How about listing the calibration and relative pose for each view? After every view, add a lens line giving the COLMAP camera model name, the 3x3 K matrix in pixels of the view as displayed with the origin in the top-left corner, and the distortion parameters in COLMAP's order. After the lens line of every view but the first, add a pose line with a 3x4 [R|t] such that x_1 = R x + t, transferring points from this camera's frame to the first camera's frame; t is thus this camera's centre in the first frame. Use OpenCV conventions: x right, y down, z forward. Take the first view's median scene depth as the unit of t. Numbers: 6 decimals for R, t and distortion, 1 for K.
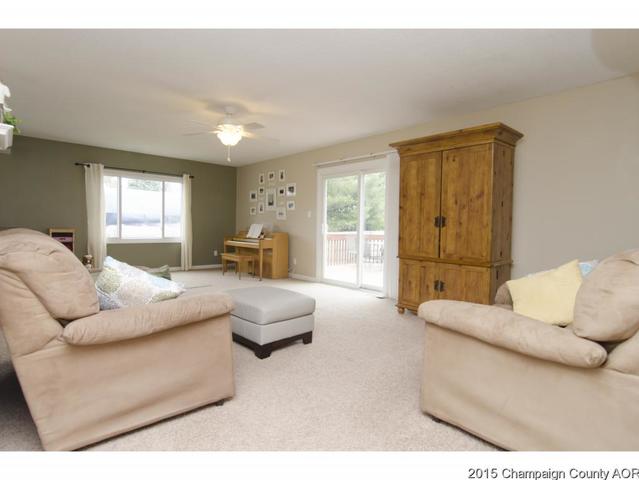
lens RADIAL K [[352.2, 0, 305.4], [0, 352.2, 238.5], [0, 0, 1]] dist [-0.006428, -0.000585]
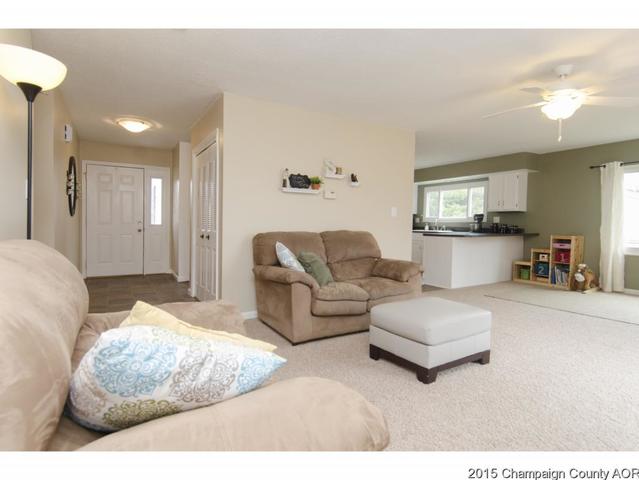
lens RADIAL K [[352.2, 0, 321.4], [0, 352.2, 236.8], [0, 0, 1]] dist [-0.006428, -0.000585]
pose [[-0.231899, 0.017107, -0.972590, 0.379751], [-0.047683, 0.998443, 0.028931, -0.016444], [0.971571, 0.053085, -0.230722, 0.453052]]
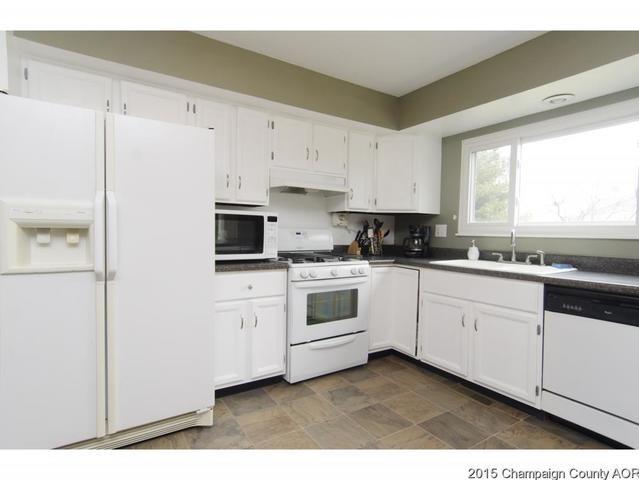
lens RADIAL K [[352.2, 0, 317.8], [0, 352.2, 237.0], [0, 0, 1]] dist [-0.006428, -0.000585]
pose [[-0.200707, -0.000521, -0.979651, -0.462528], [-0.048108, 0.998799, 0.009325, -0.044630], [0.978469, 0.049001, -0.200491, 0.425930]]
